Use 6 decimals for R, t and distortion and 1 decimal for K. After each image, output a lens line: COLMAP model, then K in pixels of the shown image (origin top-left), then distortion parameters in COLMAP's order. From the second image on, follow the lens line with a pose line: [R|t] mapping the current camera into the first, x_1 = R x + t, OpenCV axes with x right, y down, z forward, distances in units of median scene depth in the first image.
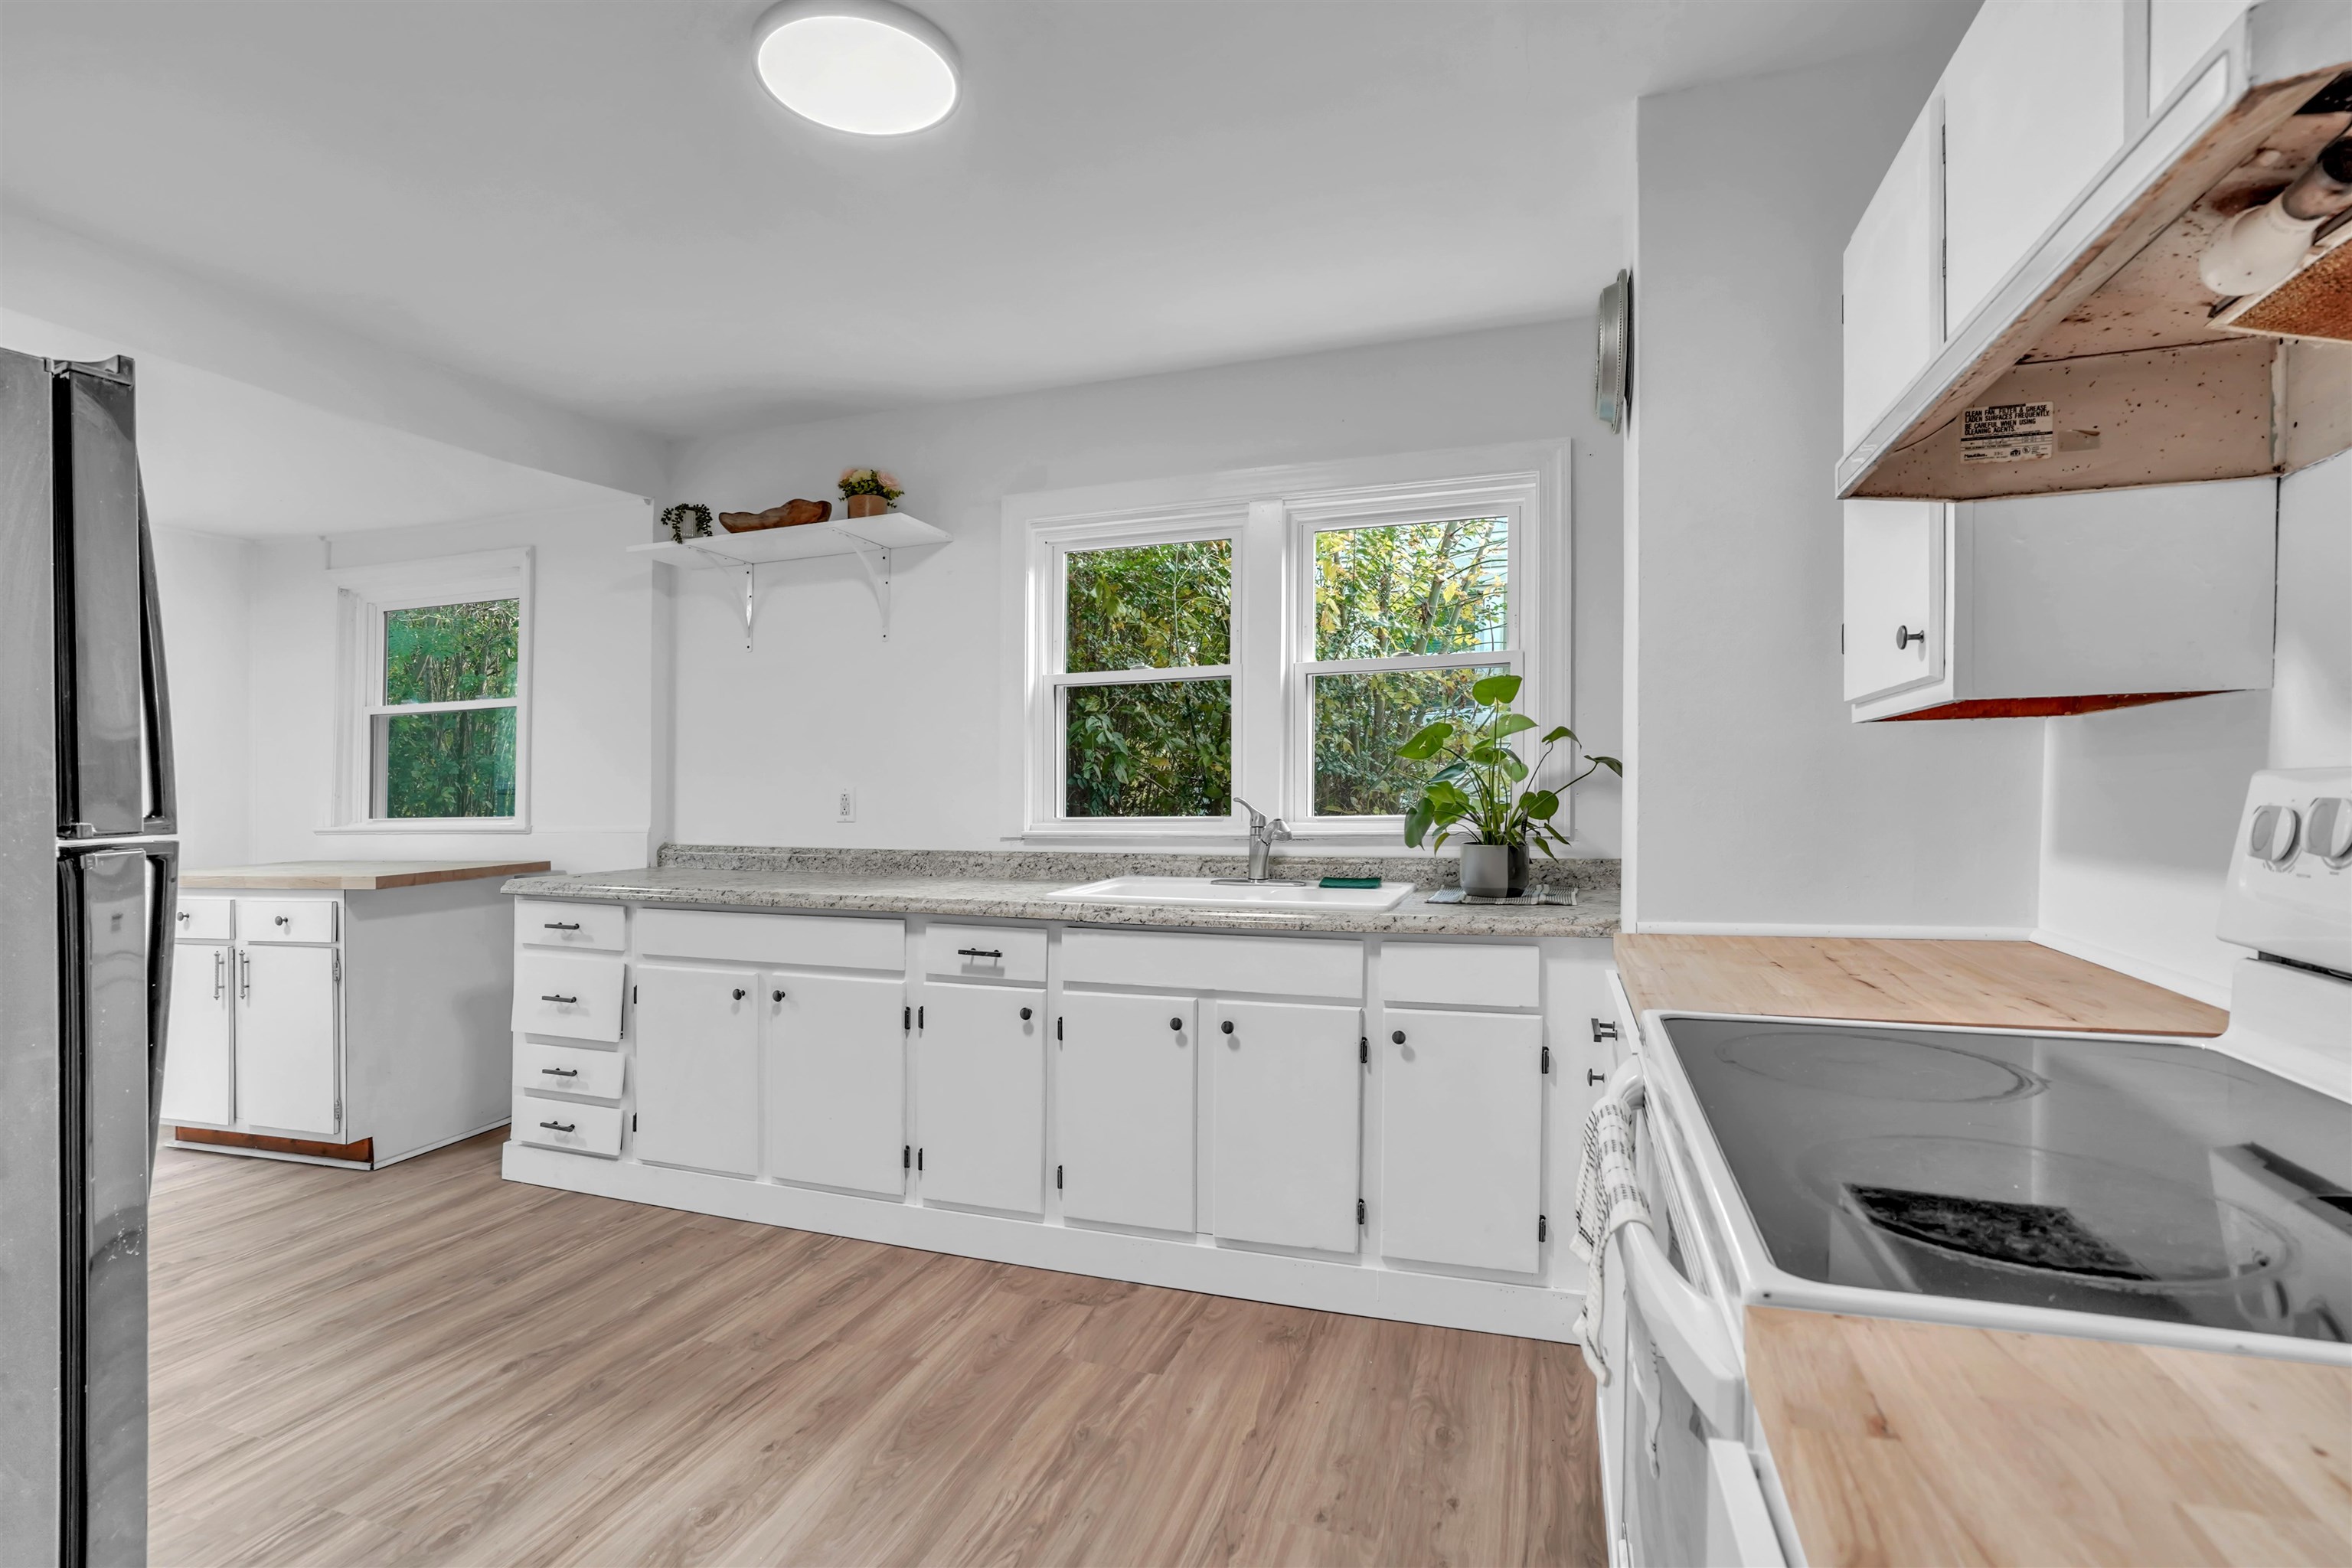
lens RADIAL K [[1116.7, 0, 1181.0], [0, 1116.7, 782.1], [0, 0, 1]] dist [-0.059690, 0.024539]
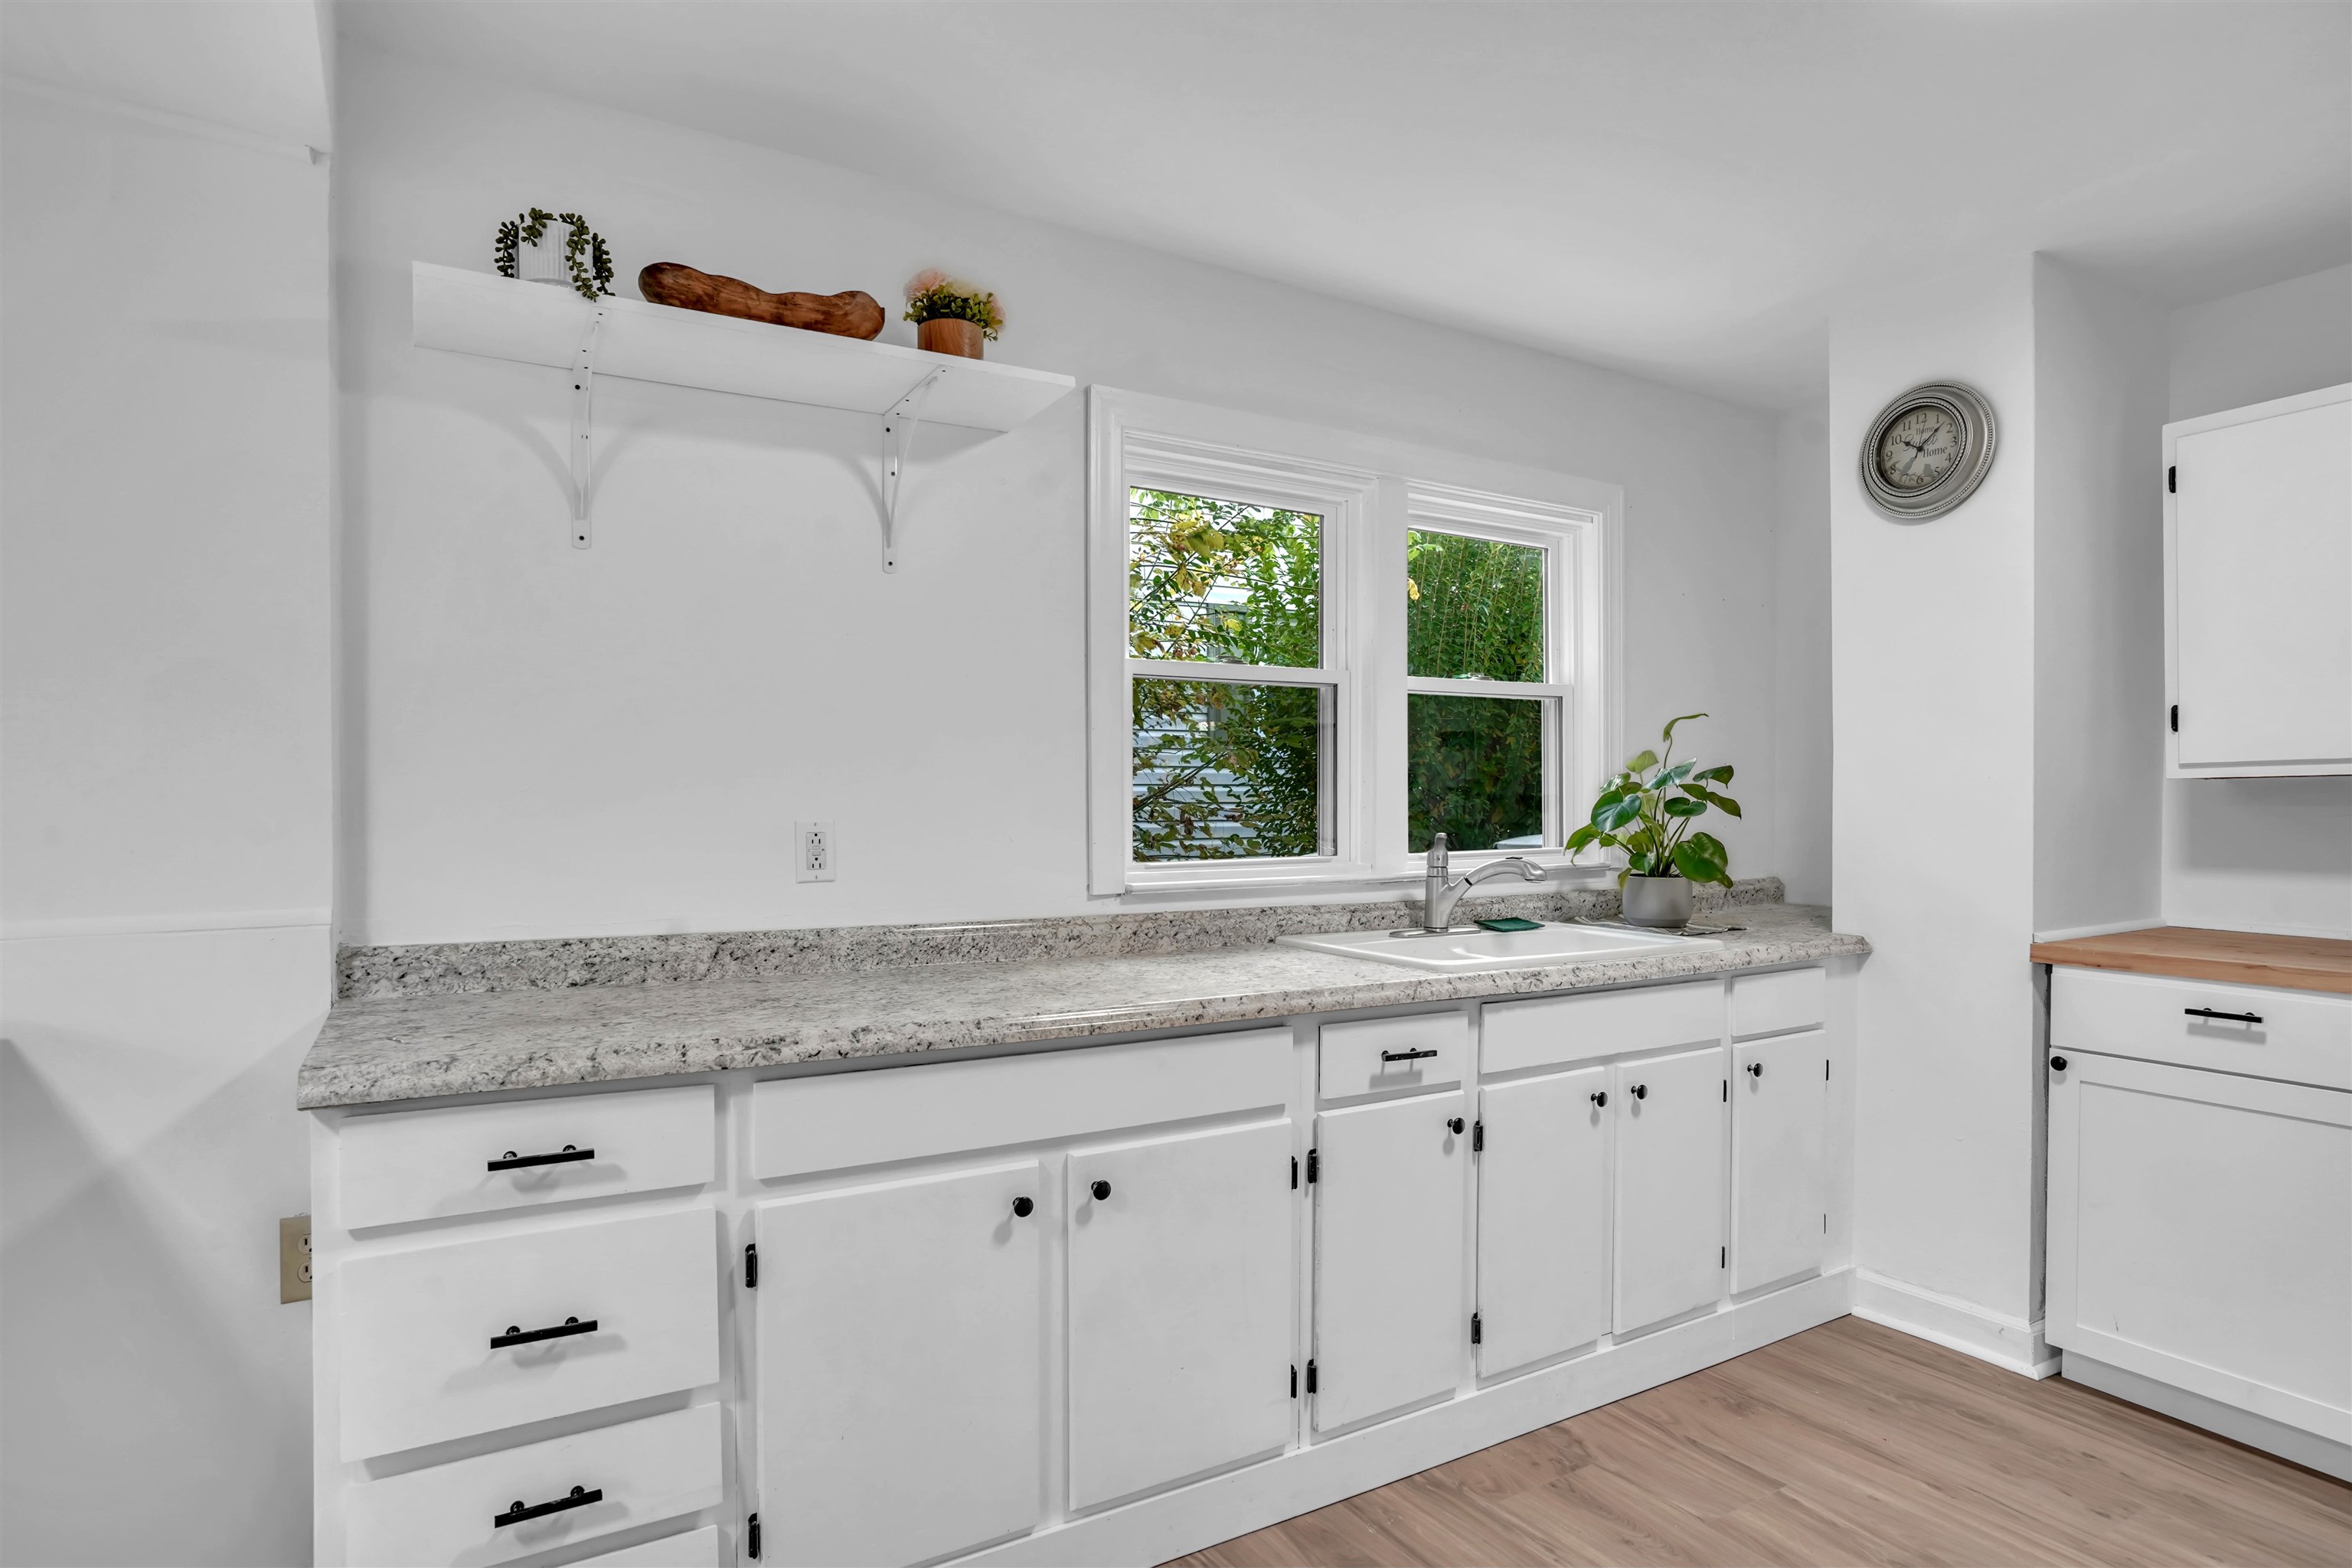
lens RADIAL K [[1260.9, 0, 1169.7], [0, 1260.9, 829.4], [0, 0, 1]] dist [-0.045889, 0.035057]
pose [[0.646568, -0.007412, 0.762820, -0.865826], [-0.008064, 0.999831, 0.016550, -0.003154], [-0.762813, -0.016852, 0.646399, 0.579740]]
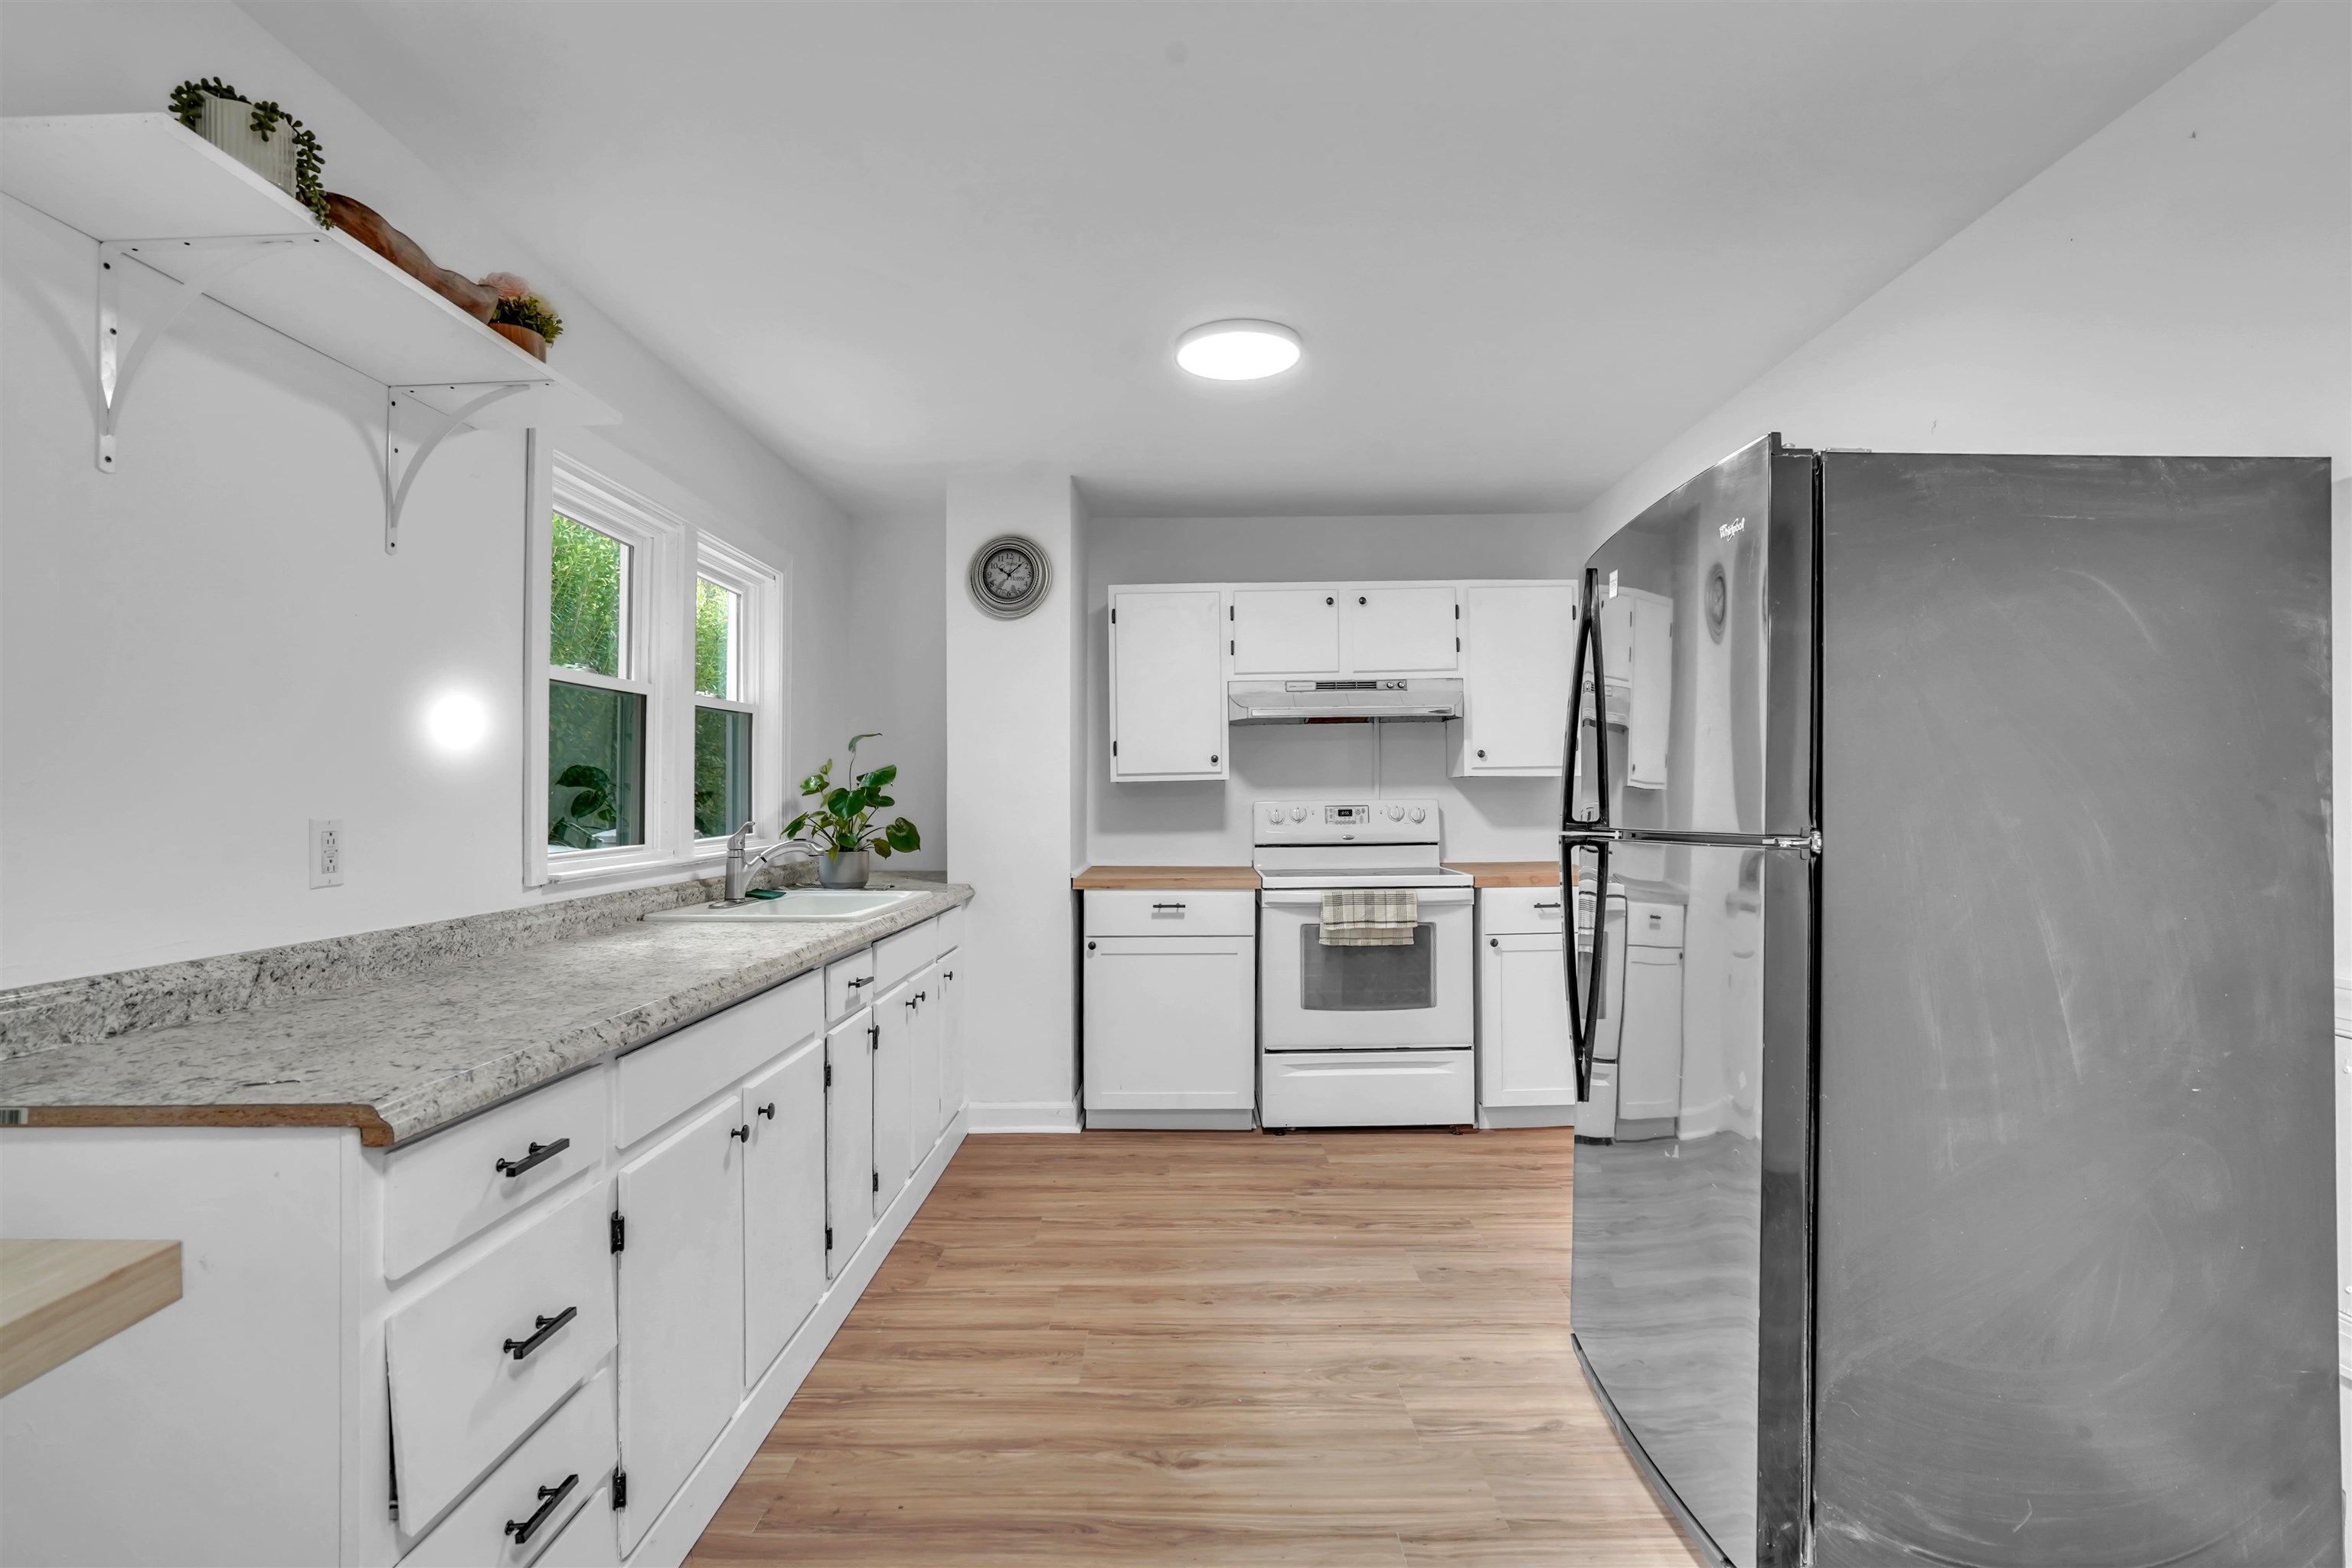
lens RADIAL K [[1152.7, 0, 1168.6], [0, 1152.7, 811.5], [0, 0, 1]] dist [-0.064561, 0.049464]
pose [[-0.303510, -0.003858, 0.952820, -1.173607], [0.002847, 0.999984, 0.004956, 0.000001], [-0.952824, 0.004216, -0.303494, 1.015193]]
